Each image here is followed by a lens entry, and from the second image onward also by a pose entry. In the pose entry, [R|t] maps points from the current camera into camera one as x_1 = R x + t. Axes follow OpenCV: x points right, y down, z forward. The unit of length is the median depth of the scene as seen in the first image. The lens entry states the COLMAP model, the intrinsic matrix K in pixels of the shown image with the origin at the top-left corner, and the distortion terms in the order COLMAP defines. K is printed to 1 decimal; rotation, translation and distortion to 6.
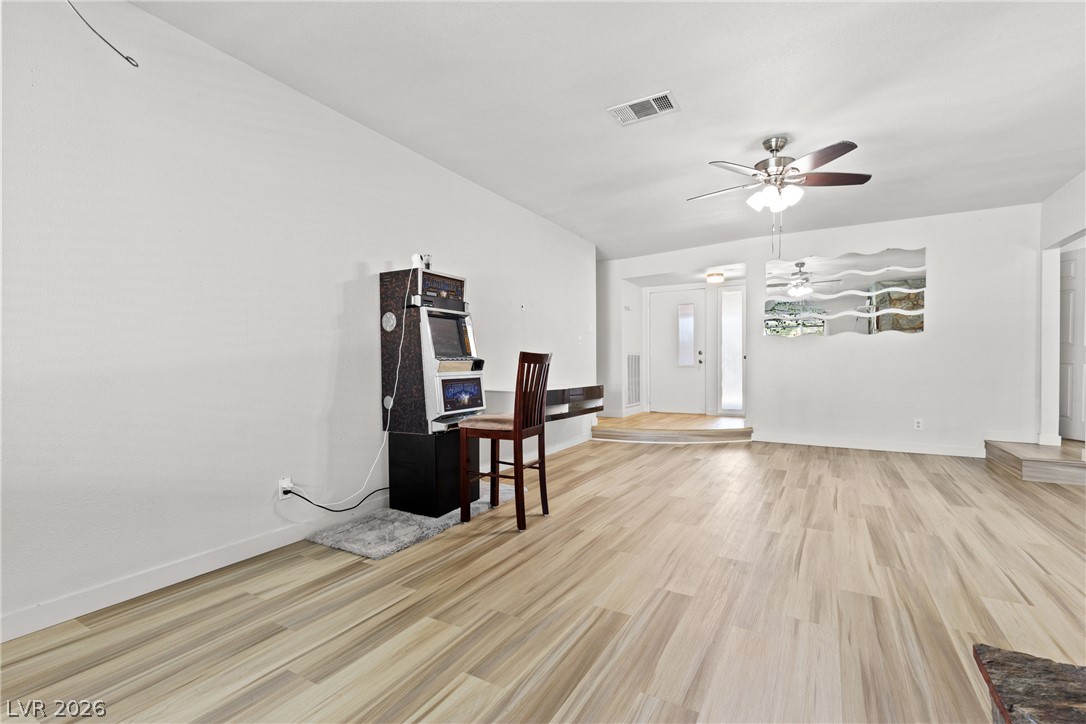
lens RADIAL K [[489.0, 0, 548.6], [0, 489.0, 369.0], [0, 0, 1]] dist [0.009064, -0.000083]
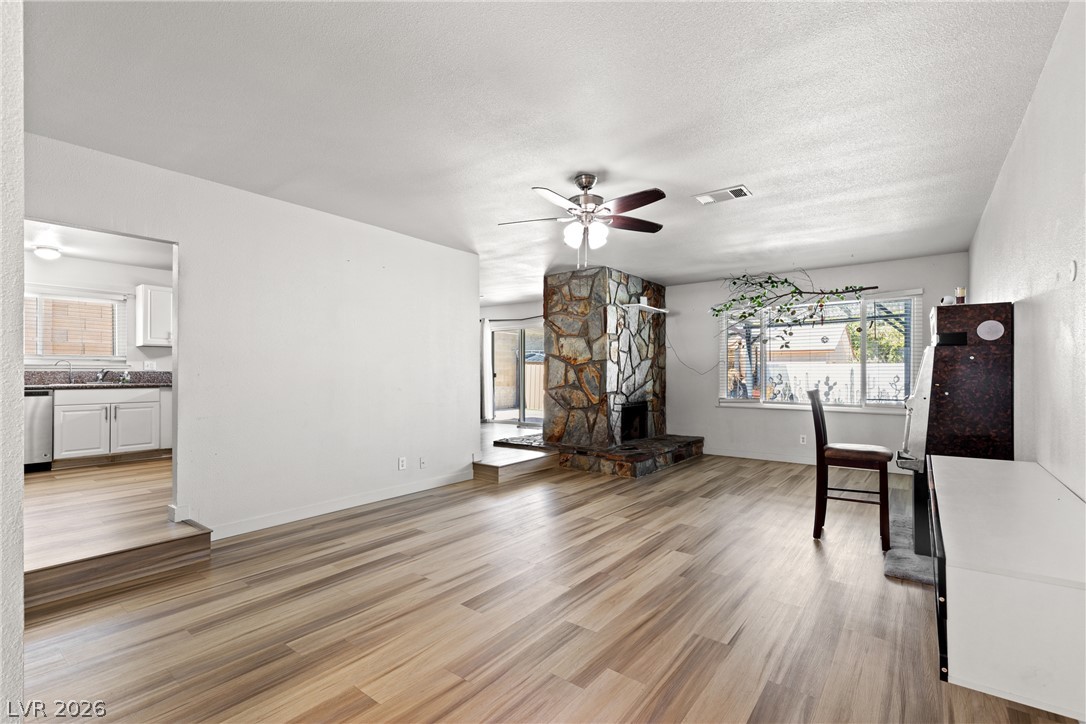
lens RADIAL K [[489.0, 0, 548.6], [0, 489.0, 369.0], [0, 0, 1]] dist [0.009064, -0.000083]
pose [[-0.989626, 0.005121, 0.143578, 0.412343], [0.005295, 0.999986, 0.000827, -0.084800], [-0.143572, 0.001579, -0.989639, 2.109018]]
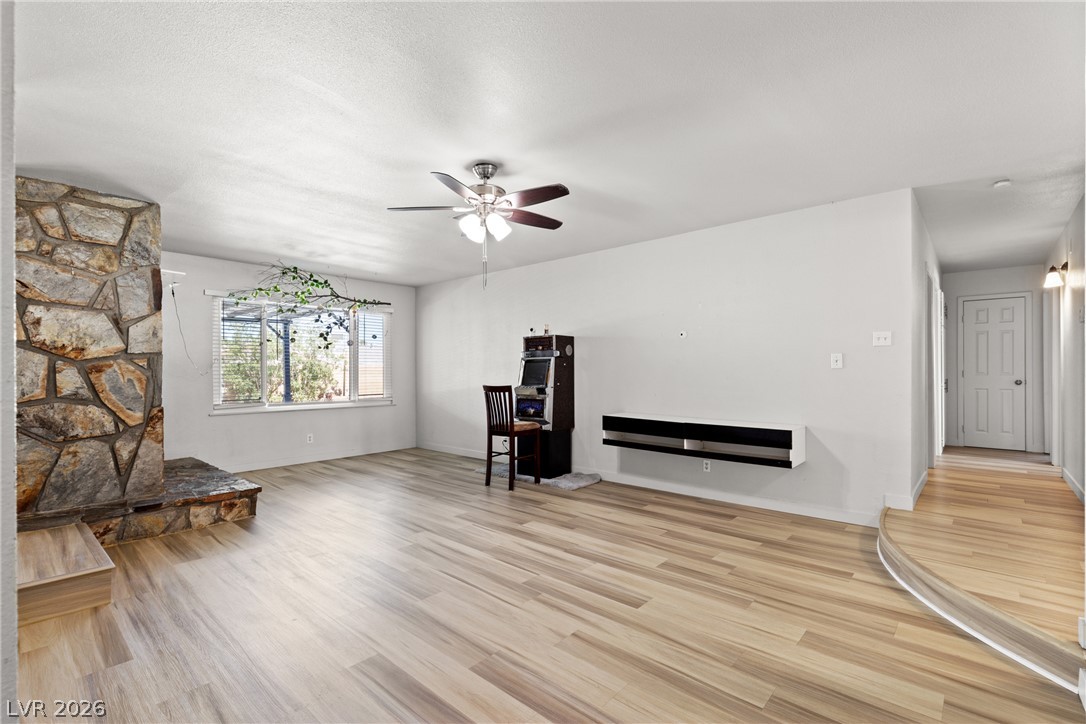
lens RADIAL K [[489.0, 0, 548.6], [0, 489.0, 369.0], [0, 0, 1]] dist [0.009064, -0.000083]
pose [[-0.209488, -0.000489, -0.977811, 1.429626], [-0.005384, 0.999985, 0.000654, -0.084829], [0.977796, 0.005401, -0.209487, 1.389930]]
